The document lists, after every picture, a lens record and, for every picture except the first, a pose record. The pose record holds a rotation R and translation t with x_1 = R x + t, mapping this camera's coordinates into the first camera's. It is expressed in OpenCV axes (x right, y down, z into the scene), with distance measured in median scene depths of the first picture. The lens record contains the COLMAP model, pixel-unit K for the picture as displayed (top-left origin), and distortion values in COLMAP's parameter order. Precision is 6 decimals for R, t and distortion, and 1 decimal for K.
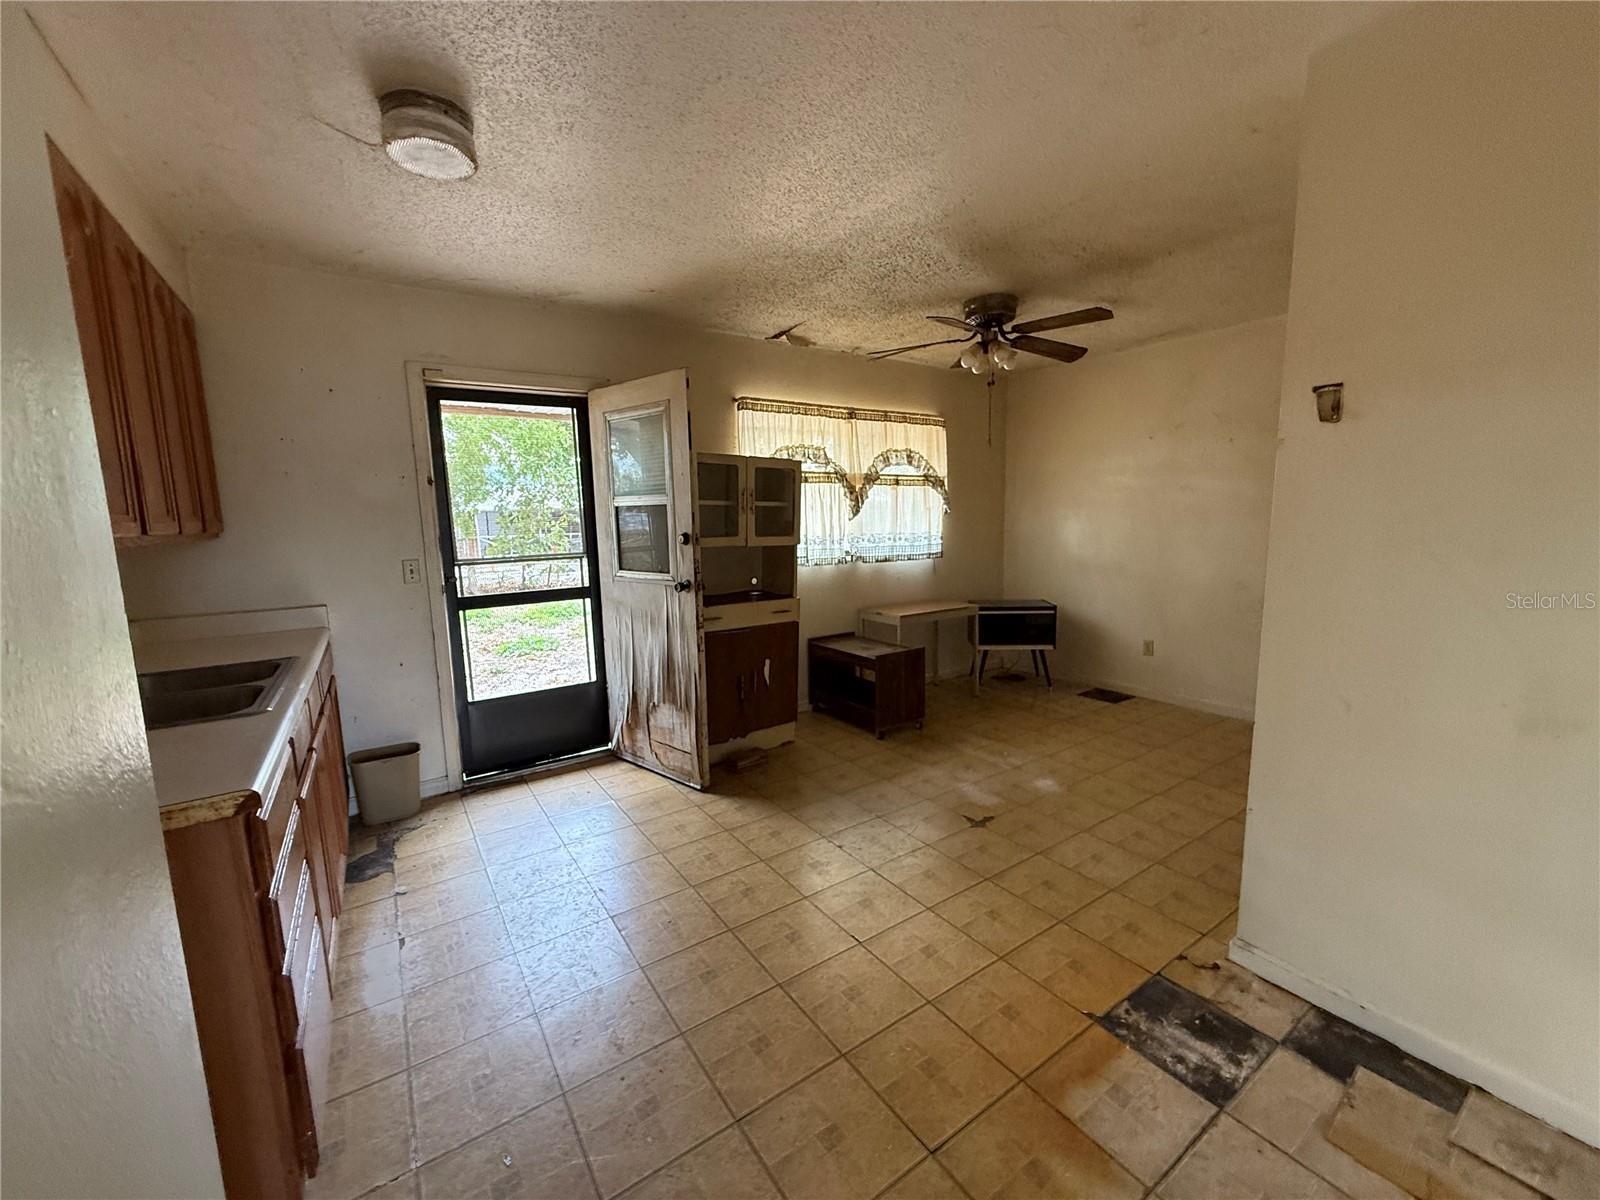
lens RADIAL K [[637.3, 0, 799.9], [0, 637.3, 602.1], [0, 0, 1]] dist [0.001464, 0.000035]
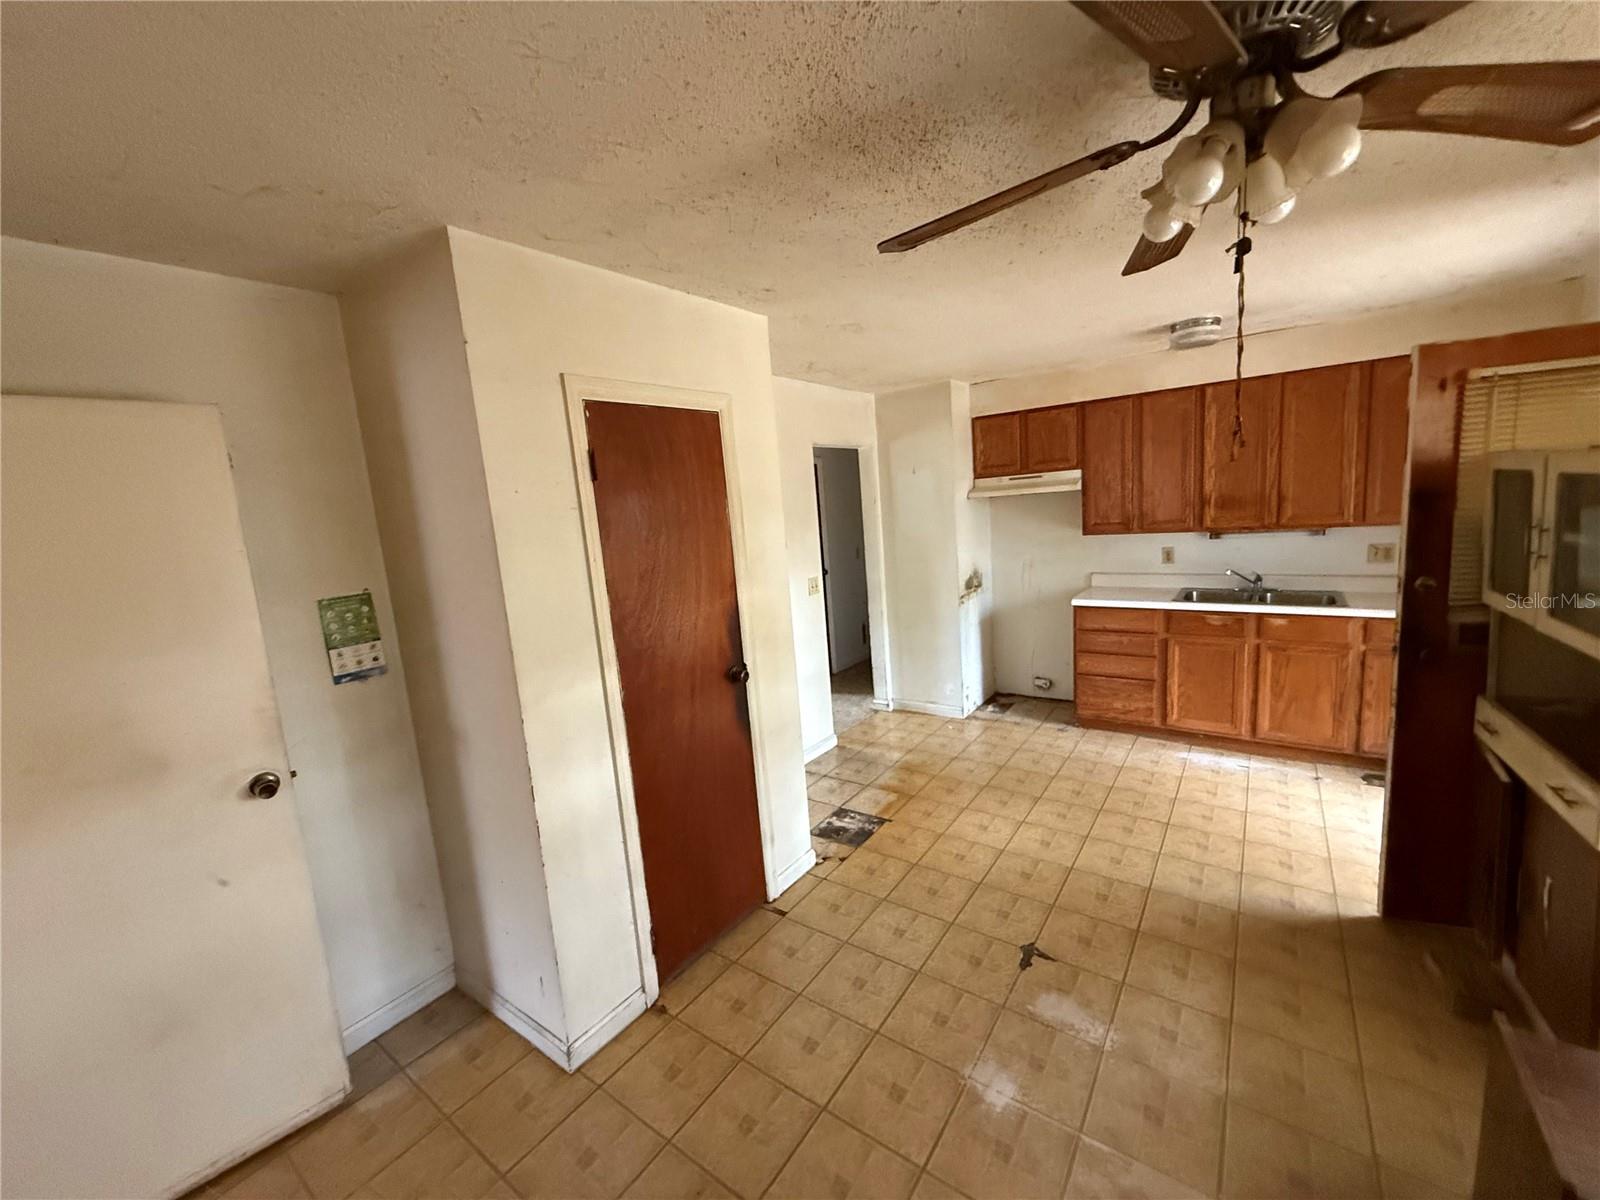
lens RADIAL K [[637.3, 0, 800.9], [0, 637.3, 597.9], [0, 0, 1]] dist [0.001464, 0.000035]
pose [[-0.933918, 0.148471, -0.325197, 0.989136], [0.055102, 0.958591, 0.279406, -0.455098], [0.353214, 0.243024, -0.903426, 1.984458]]
